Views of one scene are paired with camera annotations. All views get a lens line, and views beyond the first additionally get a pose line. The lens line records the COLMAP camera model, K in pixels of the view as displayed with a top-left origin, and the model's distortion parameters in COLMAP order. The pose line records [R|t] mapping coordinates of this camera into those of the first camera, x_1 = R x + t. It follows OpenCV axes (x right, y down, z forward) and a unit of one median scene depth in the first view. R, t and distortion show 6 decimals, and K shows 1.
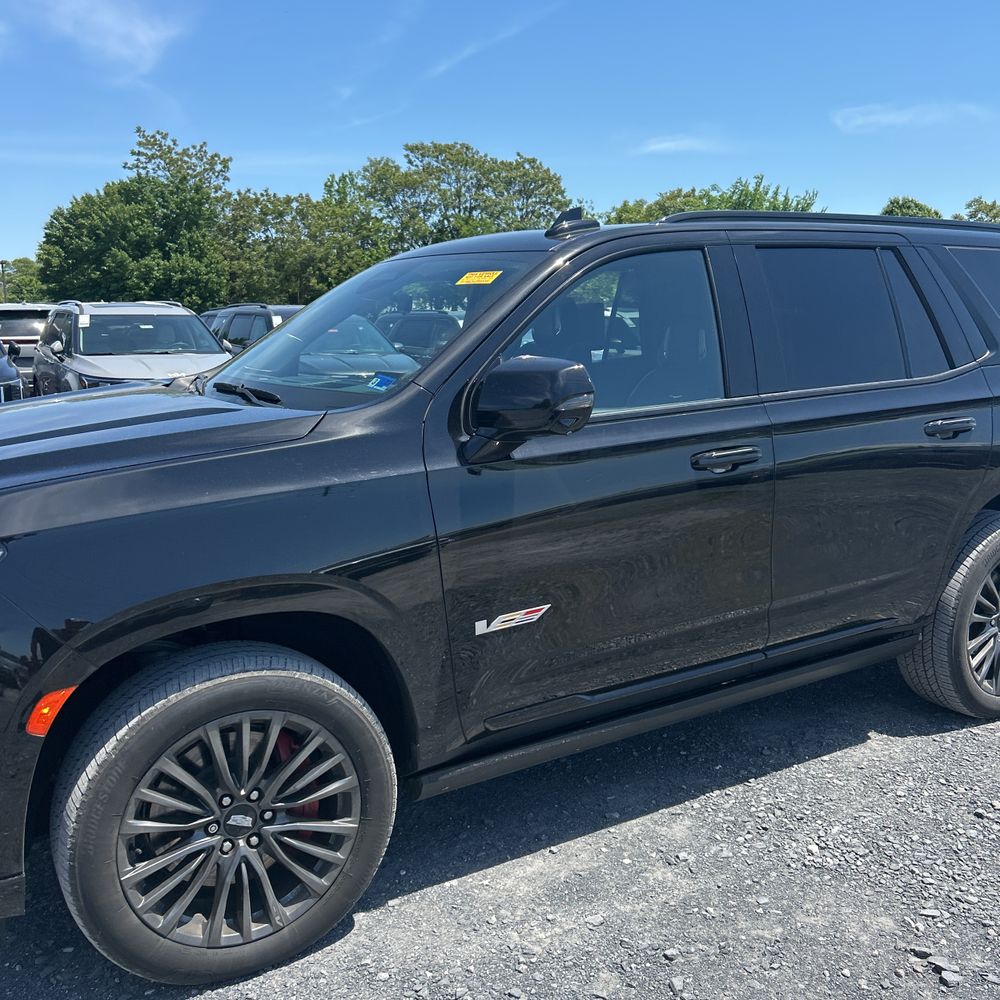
lens RADIAL K [[1001.4, 0, 491.4], [0, 1001.4, 503.5], [0, 0, 1]] dist [0.025923, -0.025769]
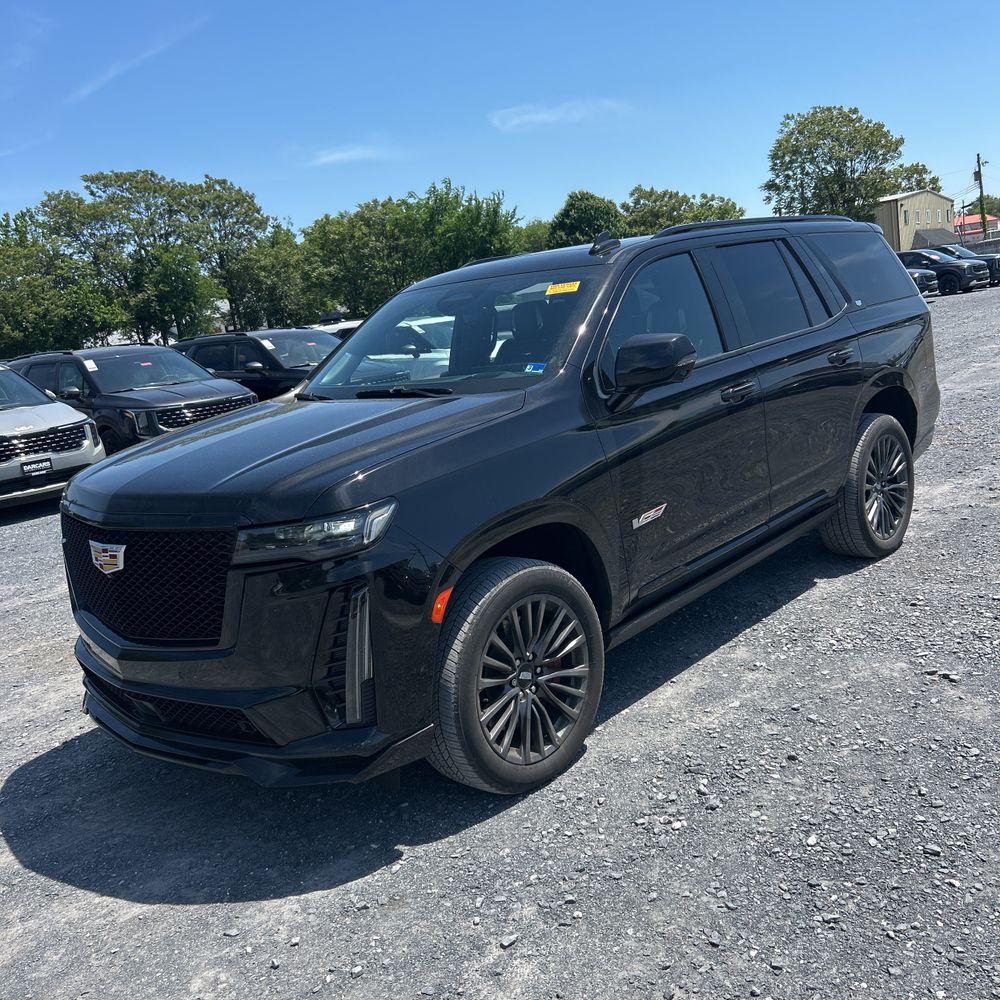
lens RADIAL K [[1001.4, 0, 491.4], [0, 1001.4, 503.5], [0, 0, 1]] dist [0.025923, -0.025769]
pose [[0.950919, -0.163002, 0.263027, -0.238932], [0.165580, 0.986117, 0.012492, 0.017255], [-0.261412, 0.031673, 0.964708, -0.143741]]
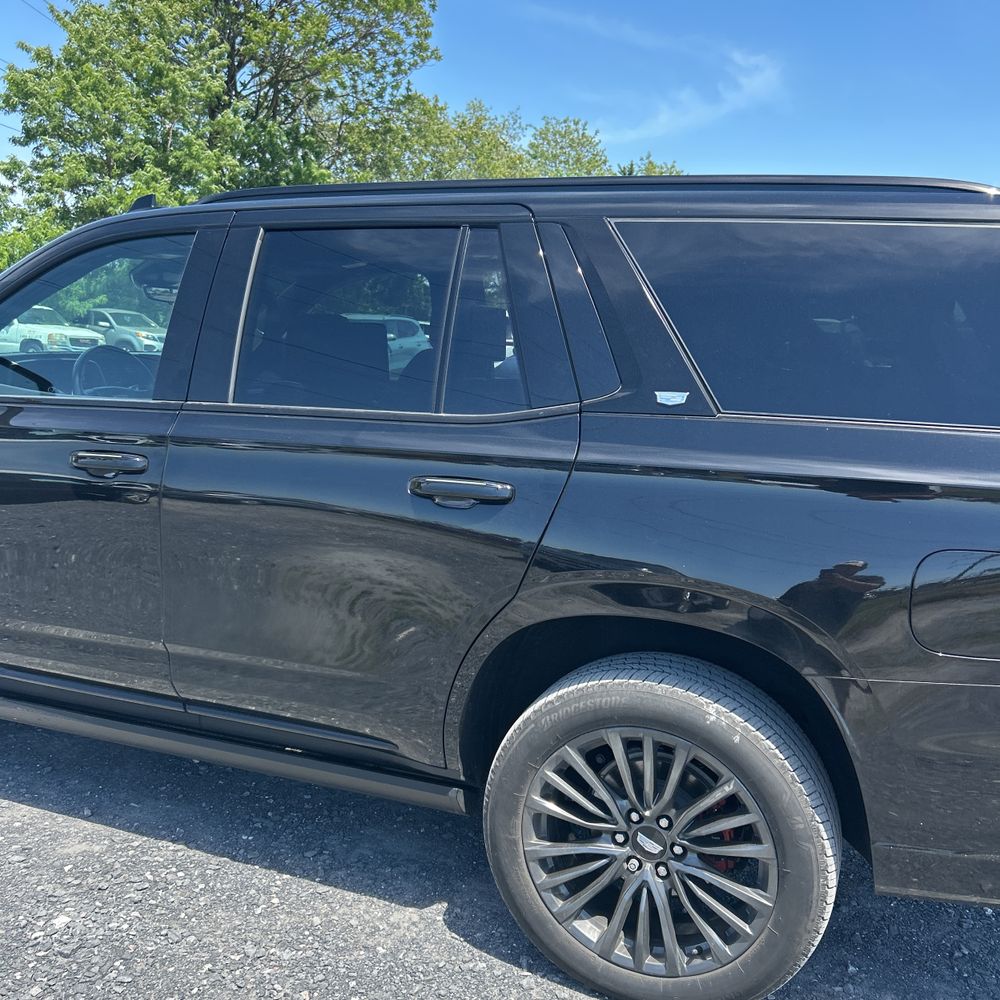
lens RADIAL K [[1013.9, 0, 491.9], [0, 1013.9, 504.1], [0, 0, 1]] dist [0.004711, 0.039869]
pose [[0.600926, 0.169989, -0.781020, 0.534471], [-0.190318, 0.979451, 0.066745, -0.062276], [0.776317, 0.108533, 0.620929, 0.321469]]
